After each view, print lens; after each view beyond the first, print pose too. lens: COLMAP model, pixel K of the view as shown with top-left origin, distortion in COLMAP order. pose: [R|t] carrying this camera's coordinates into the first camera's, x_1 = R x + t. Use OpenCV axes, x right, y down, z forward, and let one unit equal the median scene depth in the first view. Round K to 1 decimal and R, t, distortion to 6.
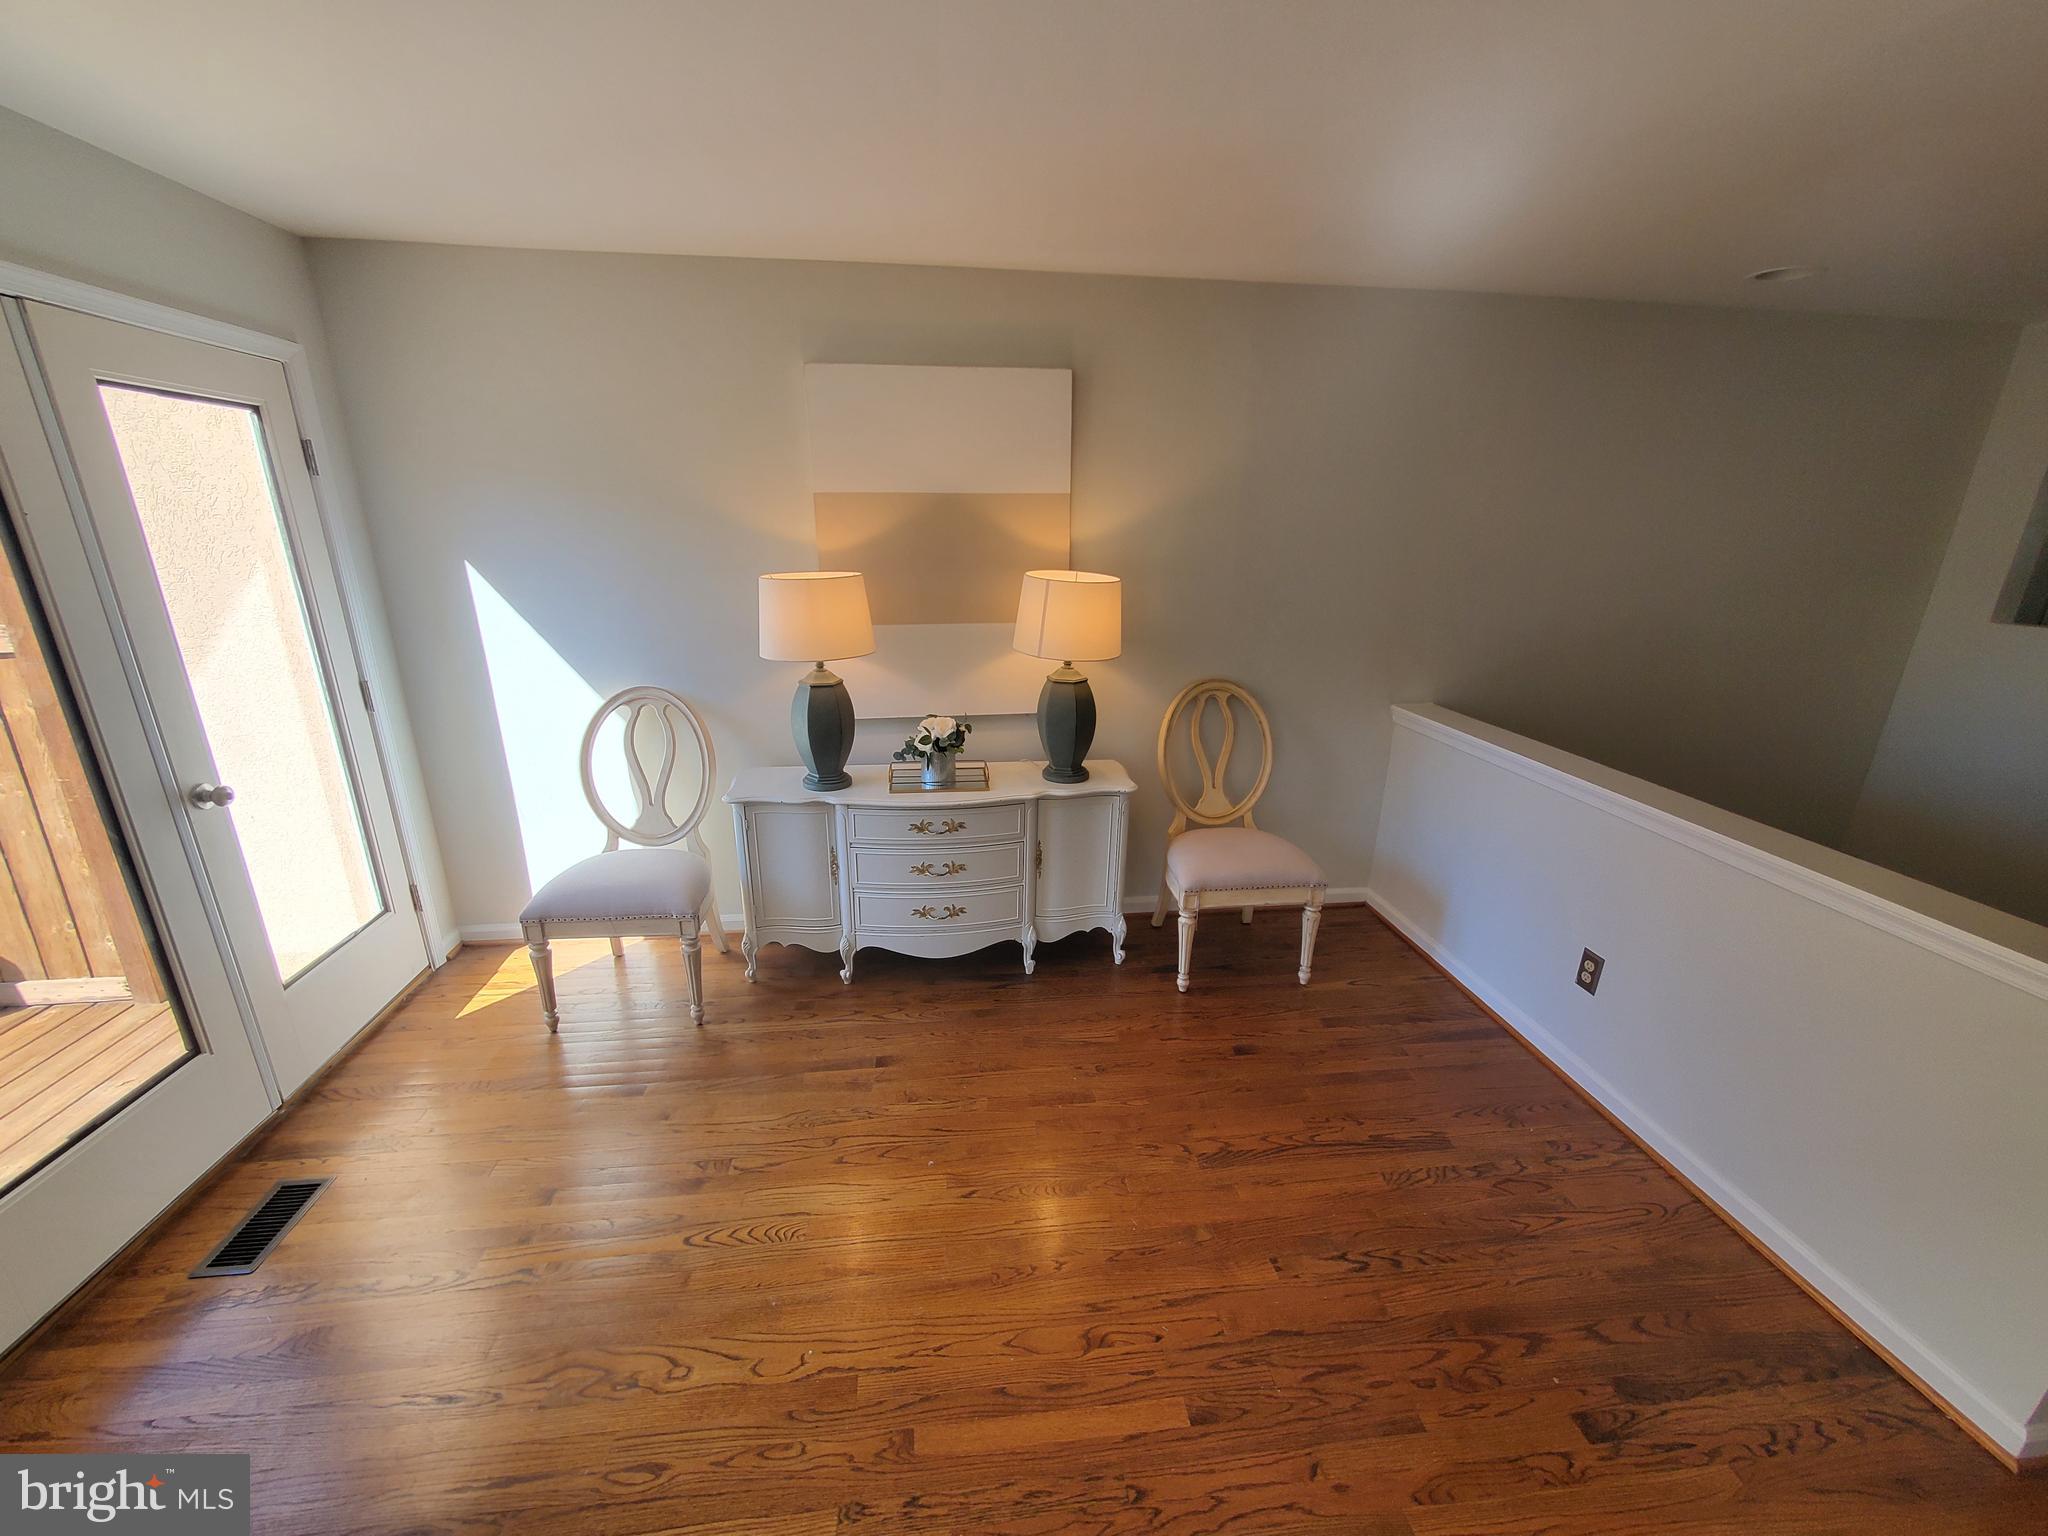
lens RADIAL K [[809.0, 0, 1026.7], [0, 809.0, 783.3], [0, 0, 1]] dist [0.008230, -0.001091]
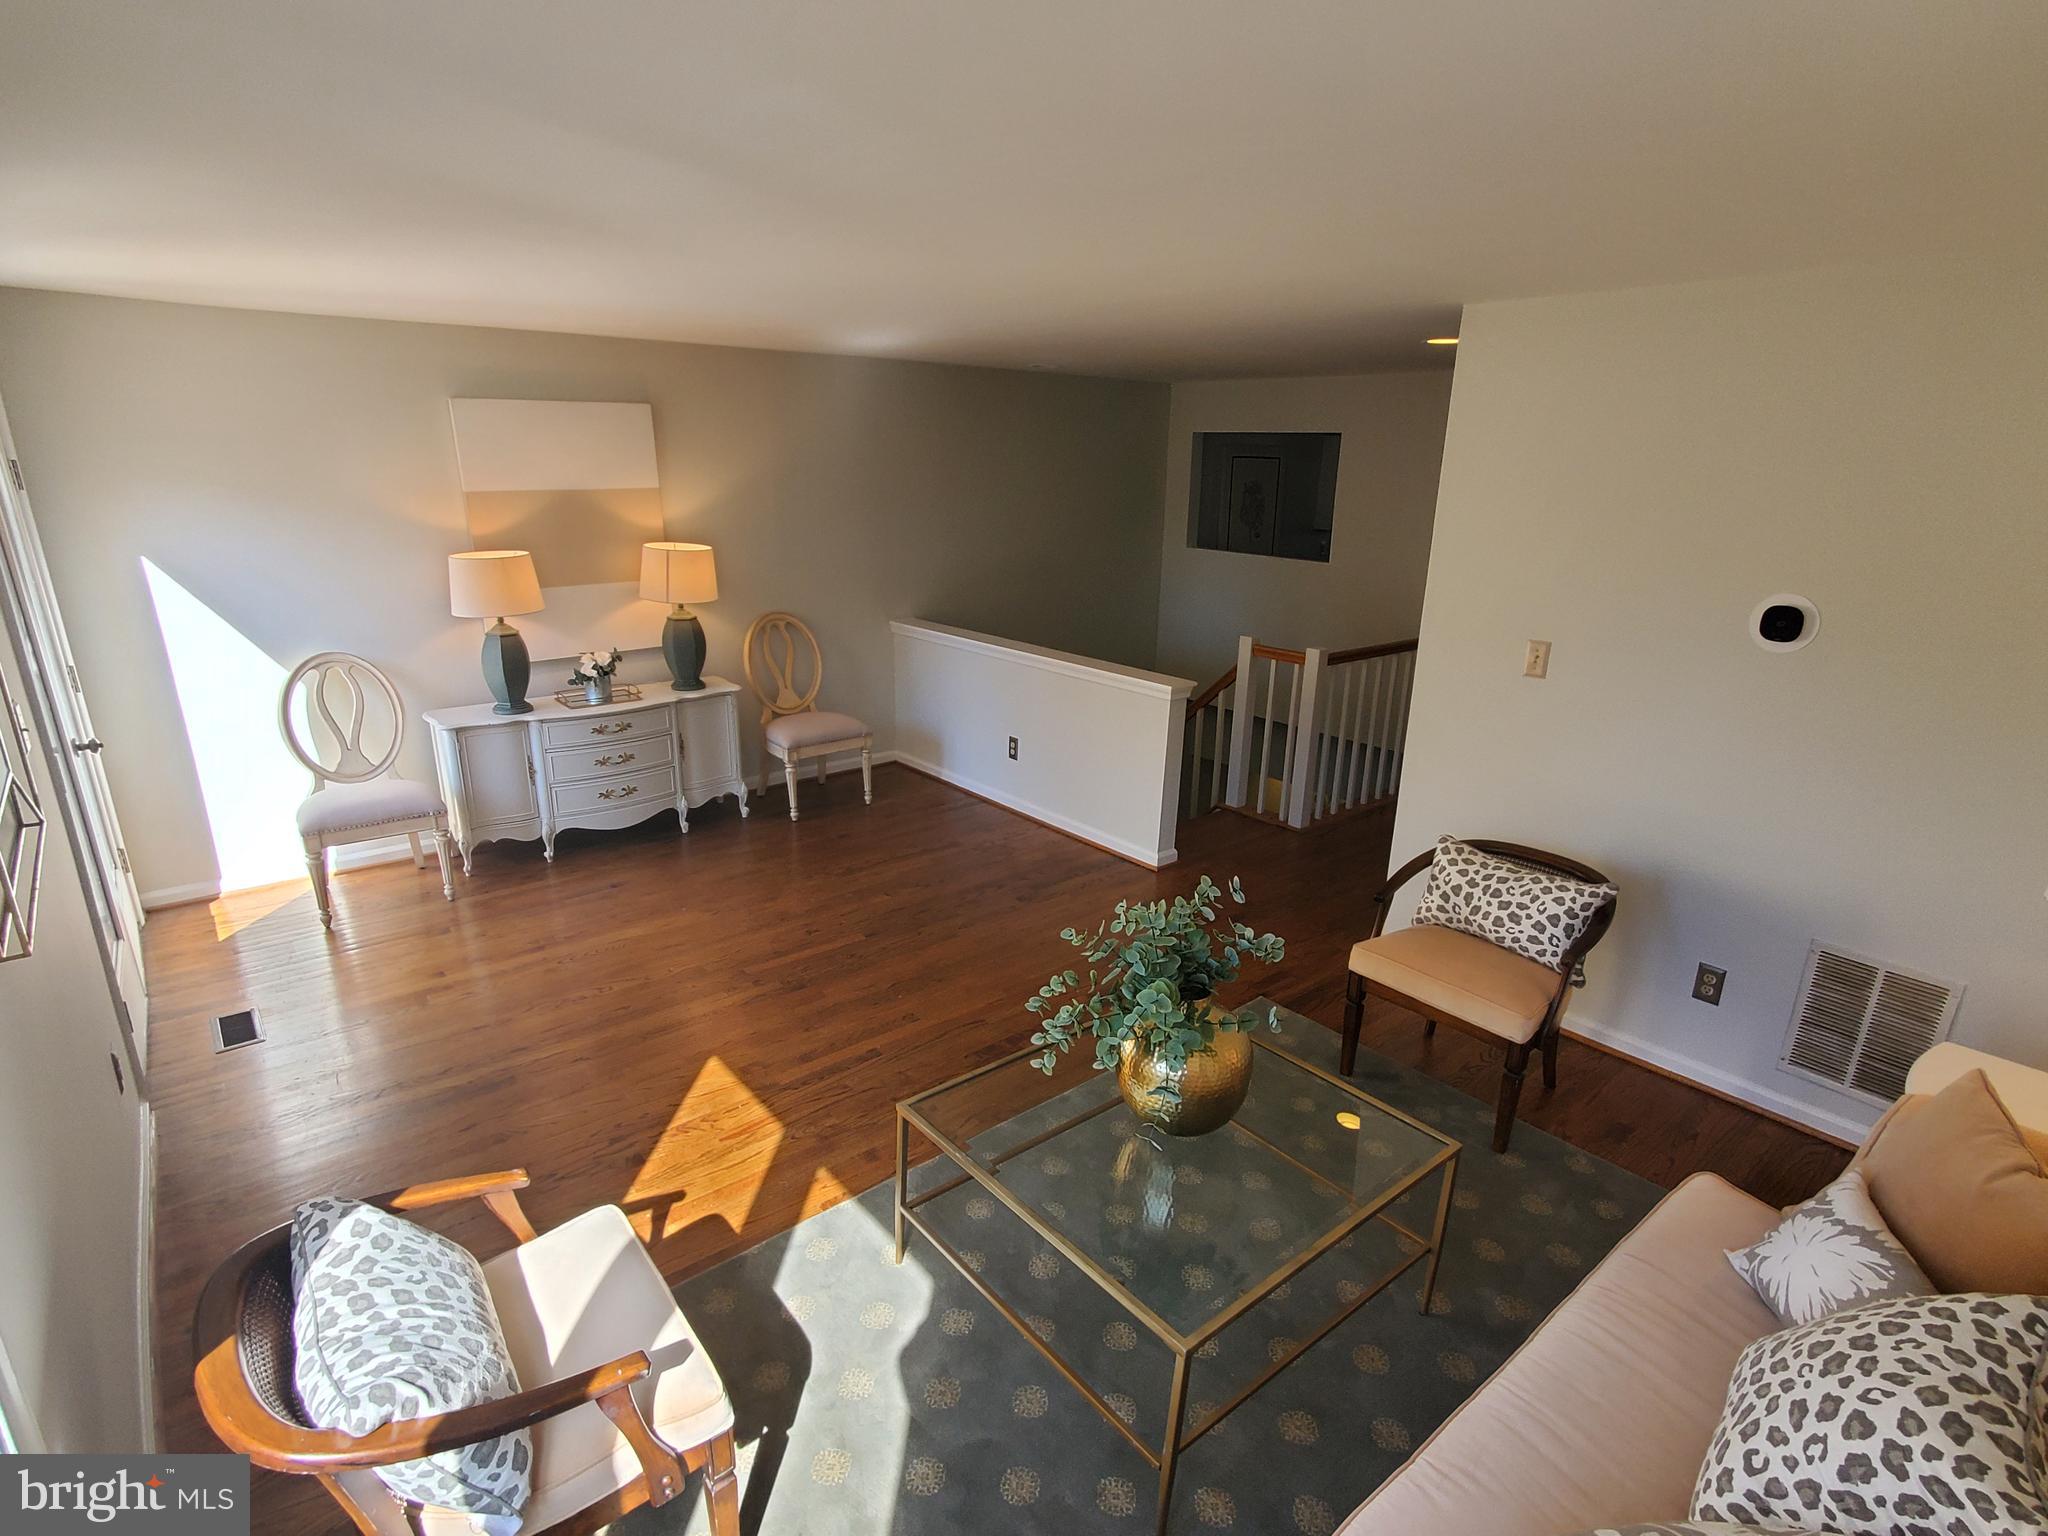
lens RADIAL K [[1031.1, 0, 1024.4], [0, 1031.1, 779.7], [0, 0, 1]] dist [-0.002070, 0.000177]
pose [[0.840543, -0.162805, 0.516703, -0.426315], [0.165585, 0.985339, 0.041101, 0.177911], [-0.515819, 0.051011, 0.855178, -0.851337]]
